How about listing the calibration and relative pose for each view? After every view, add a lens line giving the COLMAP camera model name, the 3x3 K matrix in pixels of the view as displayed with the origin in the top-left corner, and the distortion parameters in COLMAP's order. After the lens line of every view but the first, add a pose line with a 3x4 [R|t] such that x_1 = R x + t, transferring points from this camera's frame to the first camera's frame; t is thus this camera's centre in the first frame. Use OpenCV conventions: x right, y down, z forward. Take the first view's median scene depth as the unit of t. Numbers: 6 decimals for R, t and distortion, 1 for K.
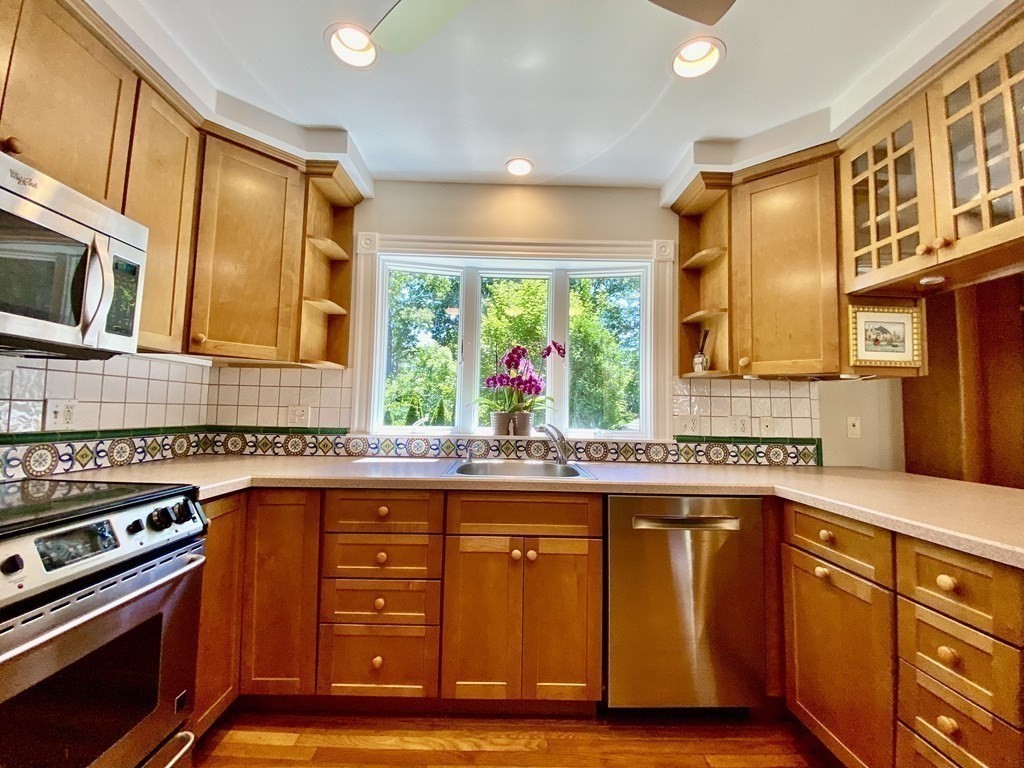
lens RADIAL K [[418.1, 0, 508.5], [0, 418.1, 384.3], [0, 0, 1]] dist [0.001726, -0.005597]
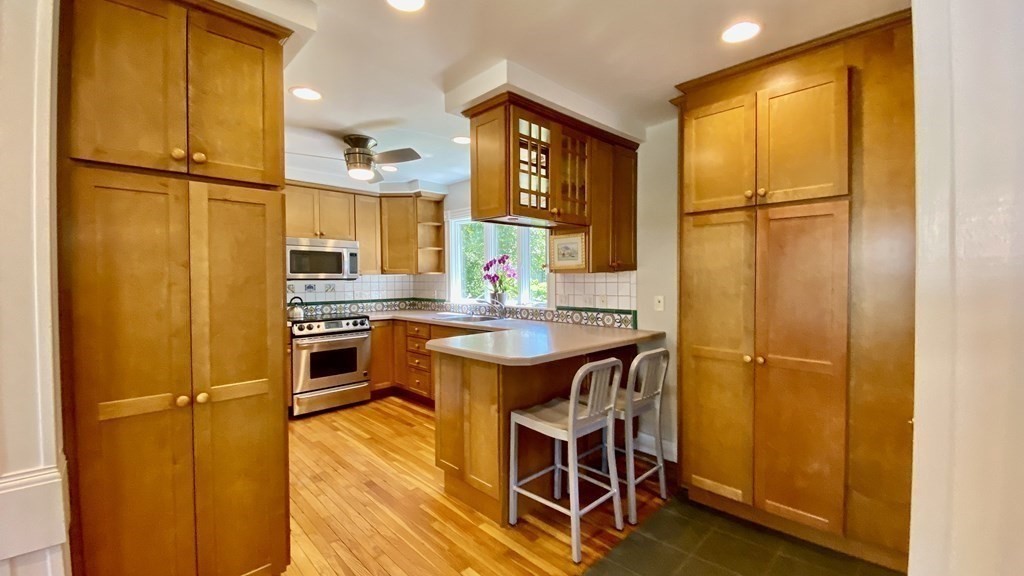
lens RADIAL K [[404.9, 0, 516.6], [0, 404.9, 288.6], [0, 0, 1]] dist [-0.025648, -0.003895]
pose [[0.705475, -0.008128, -0.708688, 1.535960], [0.066372, 0.996297, 0.054645, -0.052637], [0.705620, -0.085588, 0.703402, -0.288732]]
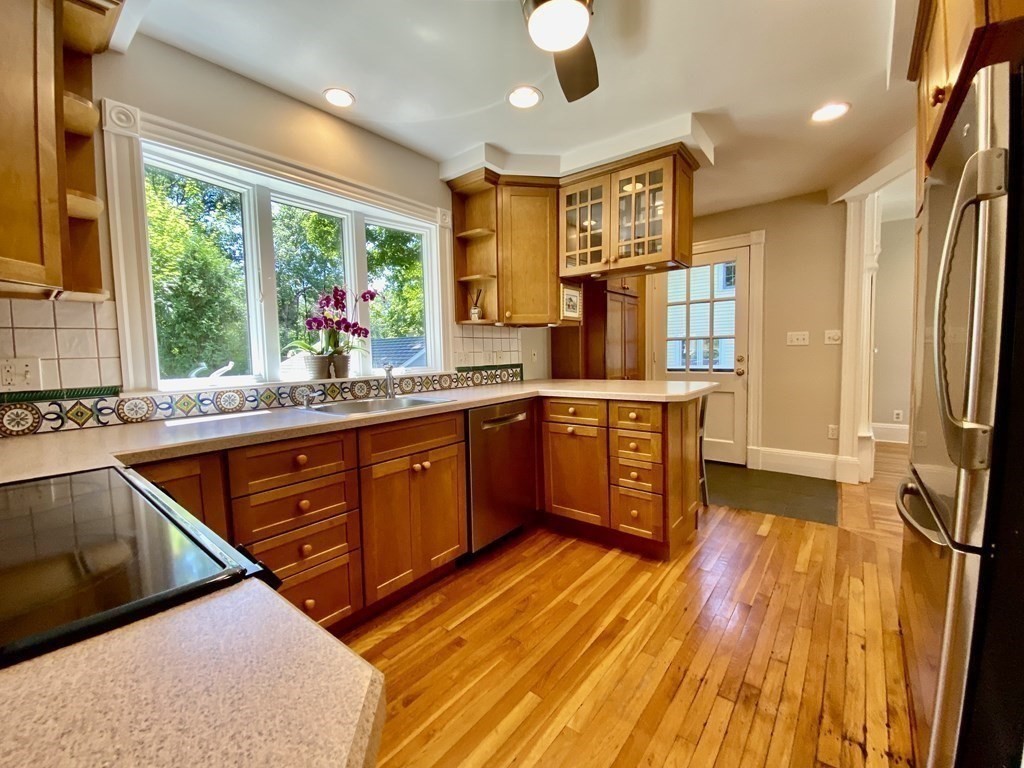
lens RADIAL K [[418.1, 0, 509.2], [0, 418.1, 389.9], [0, 0, 1]] dist [0.001726, -0.005597]
pose [[0.635610, -0.104187, 0.764948, -0.540883], [-0.012657, 0.989312, 0.145263, -0.001814], [-0.771907, -0.102013, 0.627497, 0.032244]]
